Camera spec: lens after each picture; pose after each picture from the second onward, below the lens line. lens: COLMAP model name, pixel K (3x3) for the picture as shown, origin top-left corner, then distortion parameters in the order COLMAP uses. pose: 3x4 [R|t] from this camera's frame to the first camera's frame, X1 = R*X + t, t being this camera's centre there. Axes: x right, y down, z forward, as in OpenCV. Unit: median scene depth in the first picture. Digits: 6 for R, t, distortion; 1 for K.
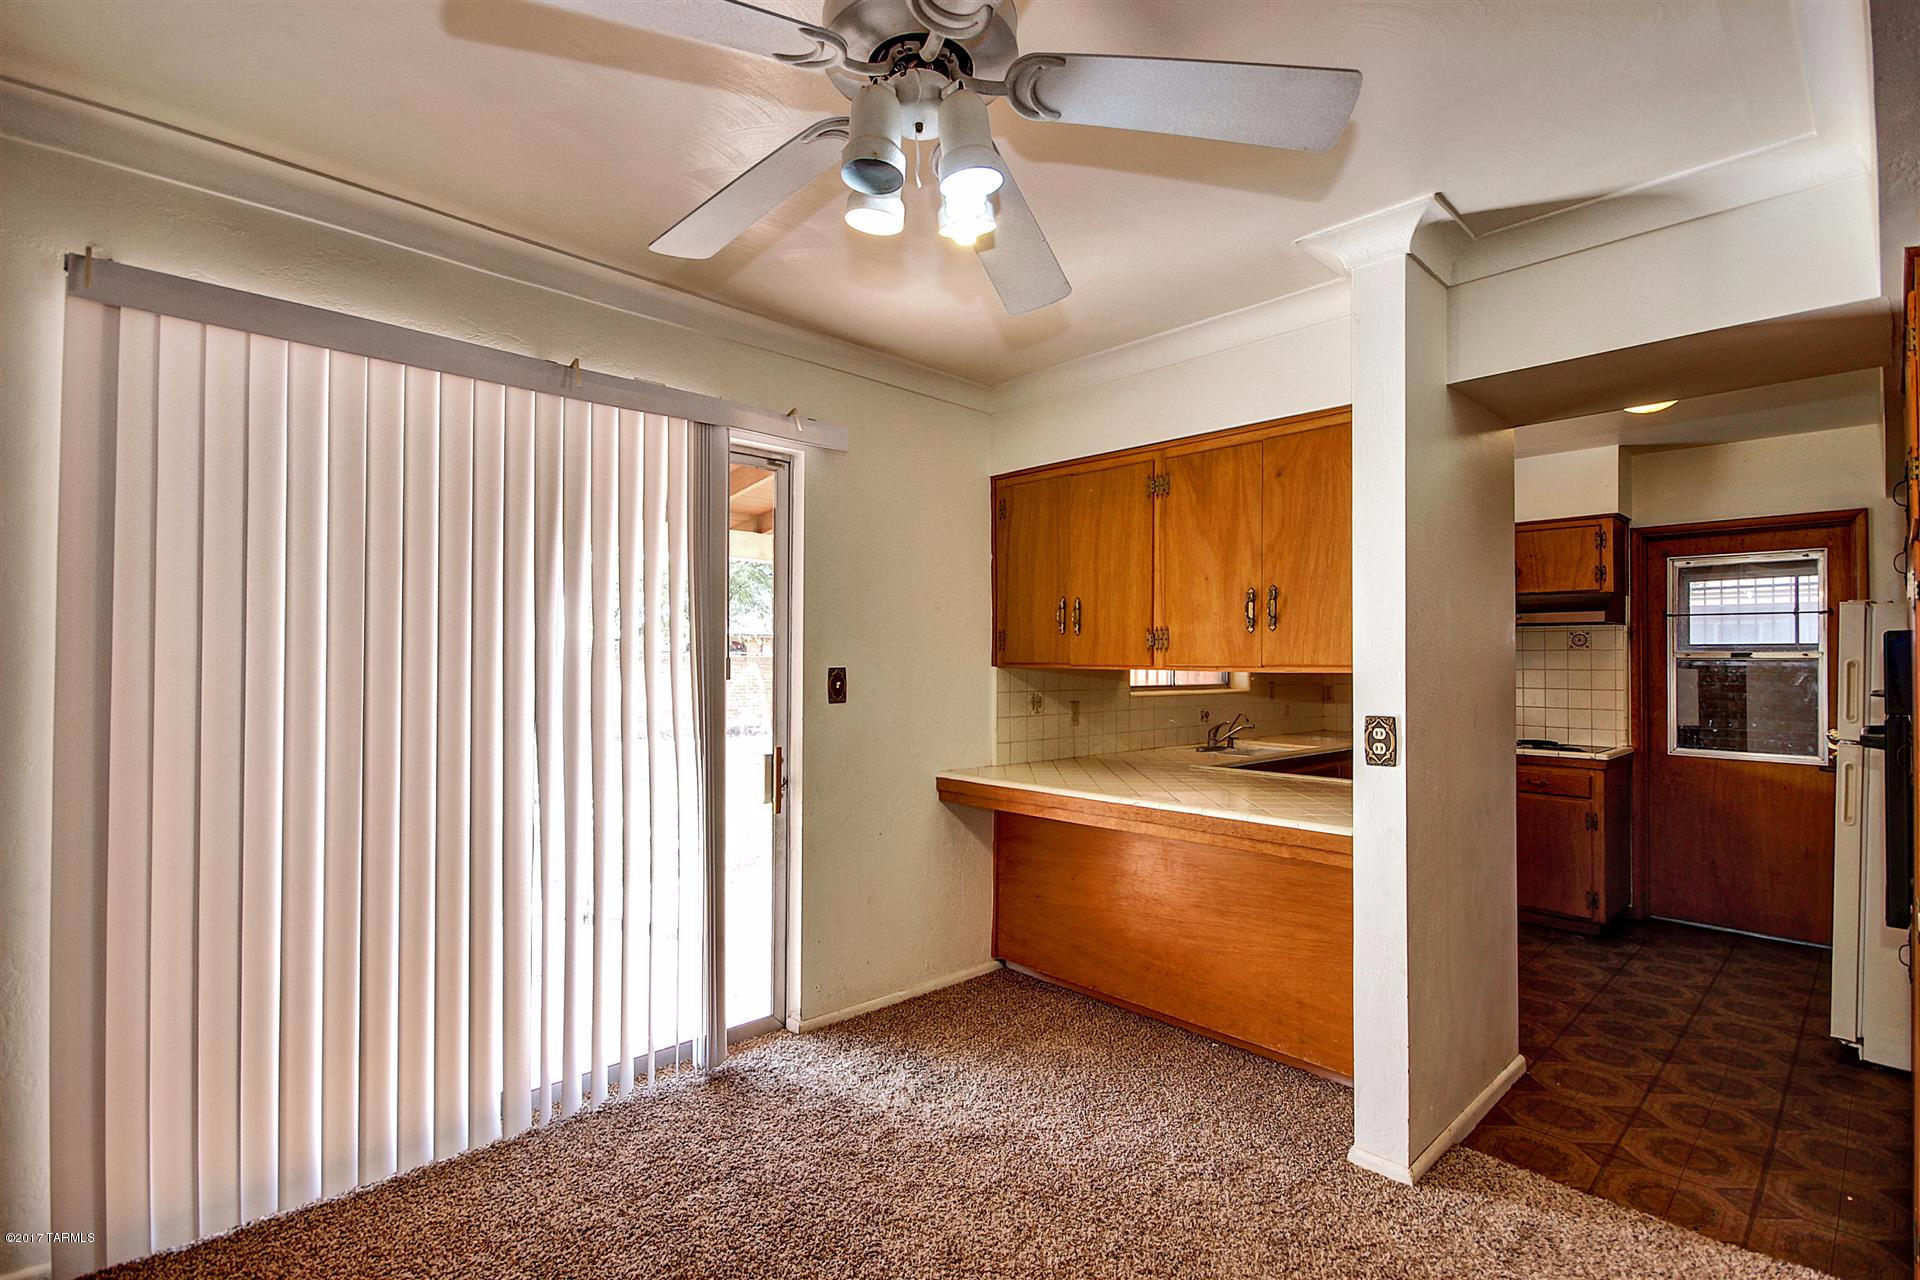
lens RADIAL K [[894.7, 0, 958.6], [0, 894.7, 653.6], [0, 0, 1]] dist [0.002394, -0.009733]
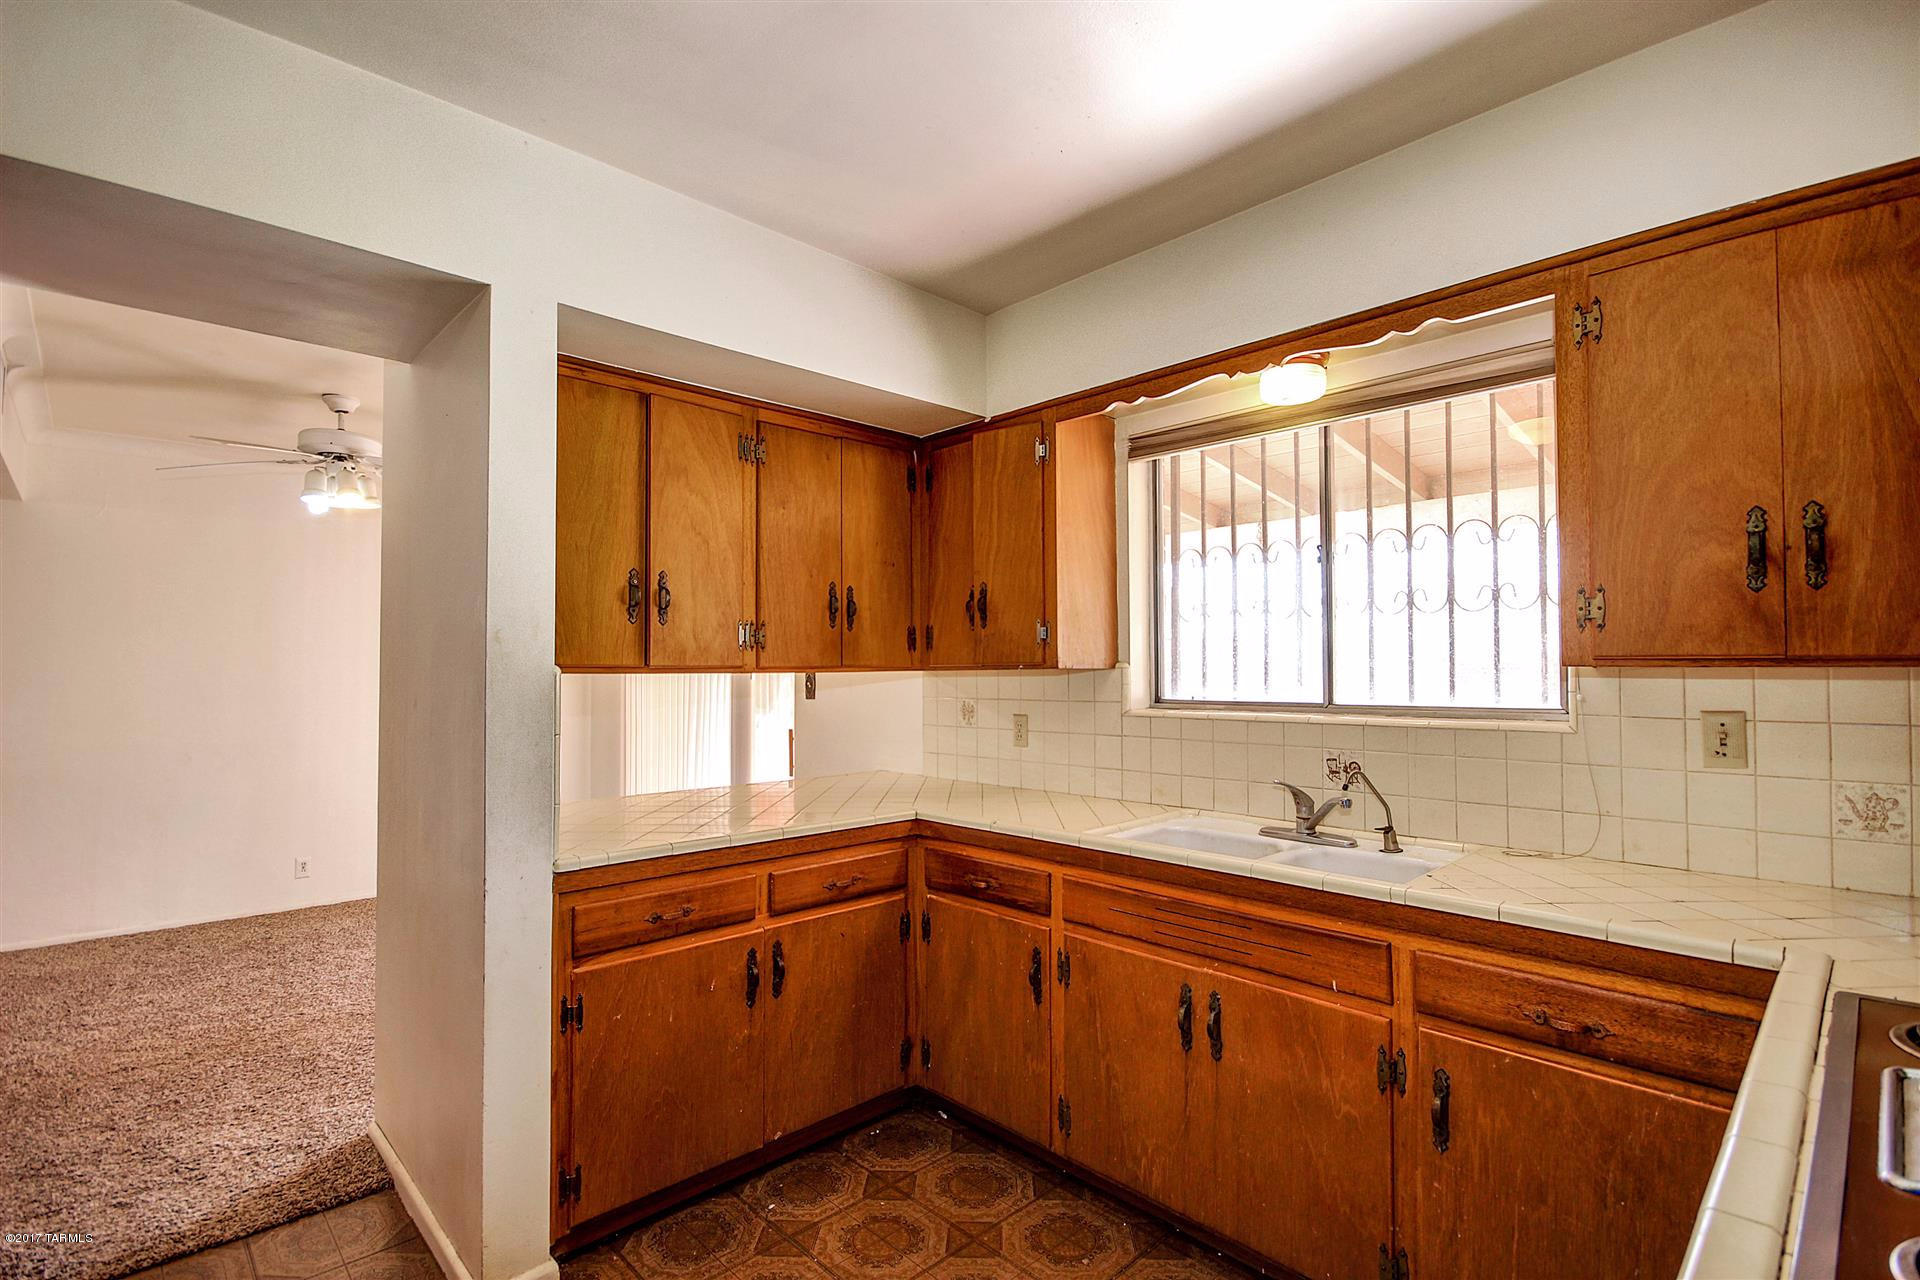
lens RADIAL K [[880.4, 0, 967.2], [0, 880.4, 649.2], [0, 0, 1]] dist [0.002169, -0.009802]
pose [[0.012446, -0.029888, -0.999476, 0.761512], [0.017394, 0.999408, -0.029670, 0.016919], [0.999771, -0.017015, 0.012958, 0.824312]]
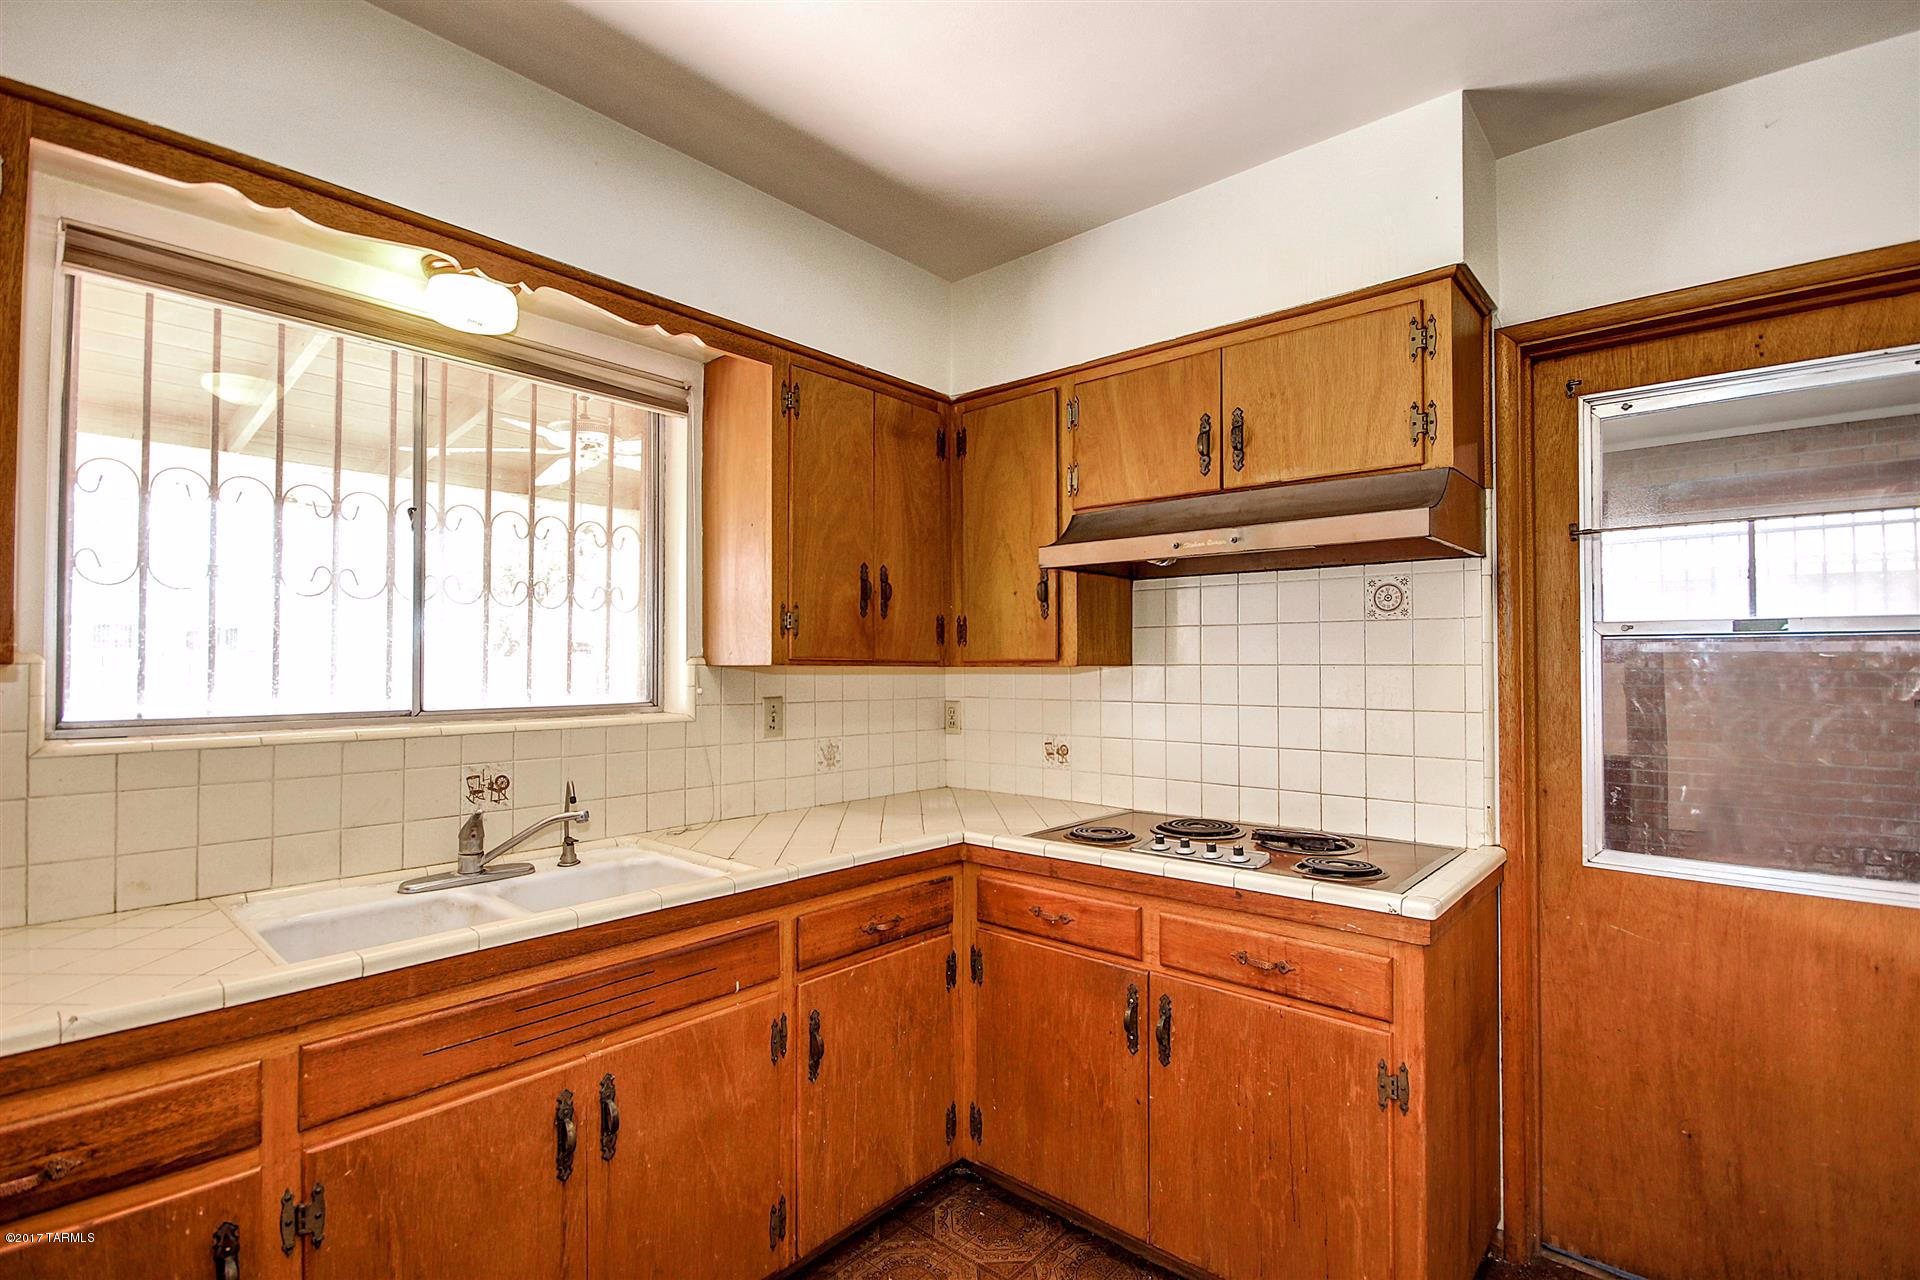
lens RADIAL K [[880.4, 0, 967.2], [0, 880.4, 649.2], [0, 0, 1]] dist [0.002169, -0.009802]
pose [[0.996159, -0.004873, 0.087423, 0.480086], [0.005148, 0.999982, -0.002930, 0.011572], [-0.087407, 0.003369, 0.996167, 0.625789]]
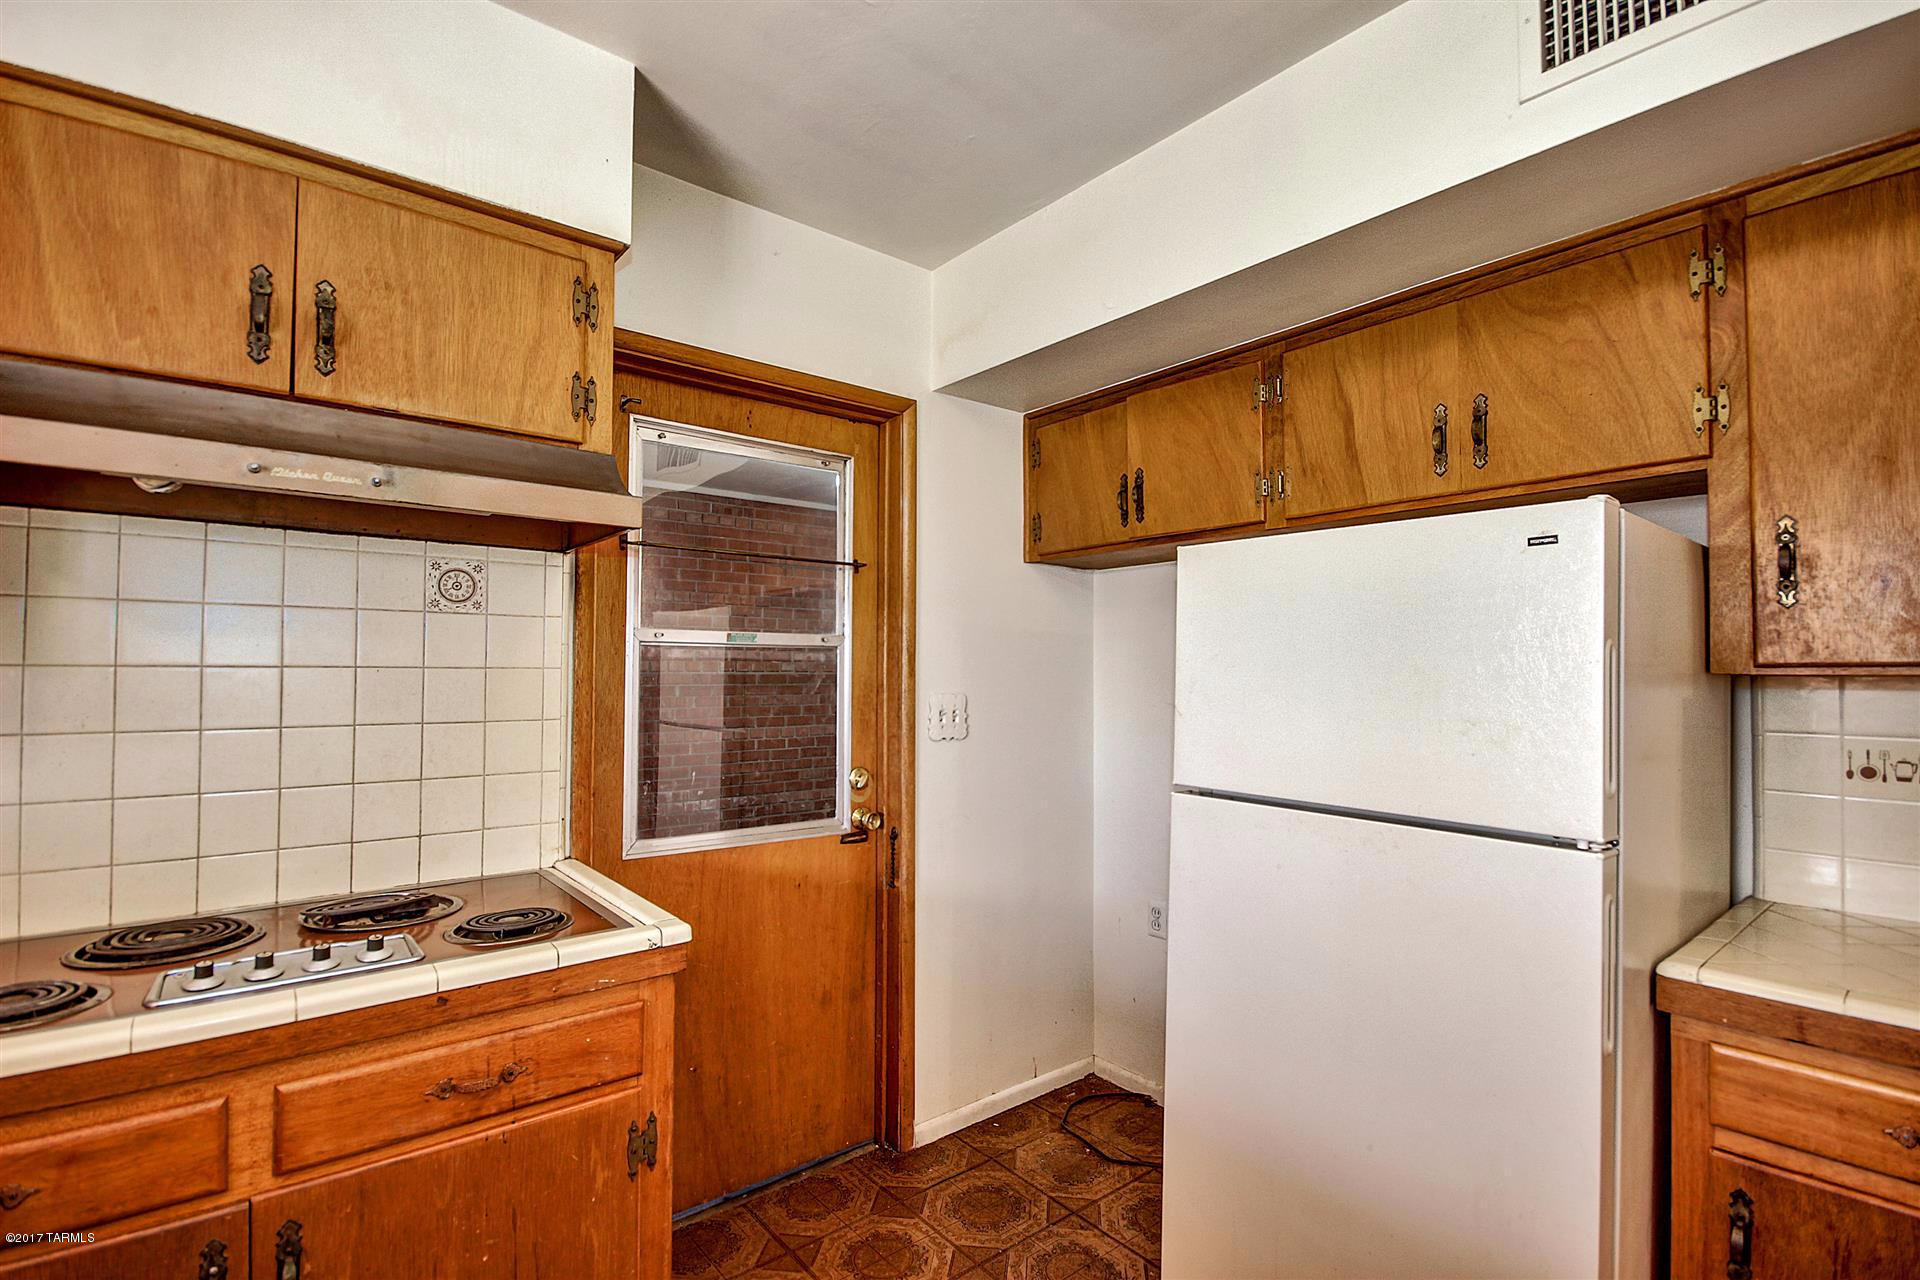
lens RADIAL K [[880.4, 0, 967.2], [0, 880.4, 649.2], [0, 0, 1]] dist [0.002169, -0.009802]
pose [[0.076382, 0.017108, 0.996932, 0.380663], [-0.018508, 0.999705, -0.015737, 0.013485], [-0.996907, -0.017249, 0.076676, 0.815884]]
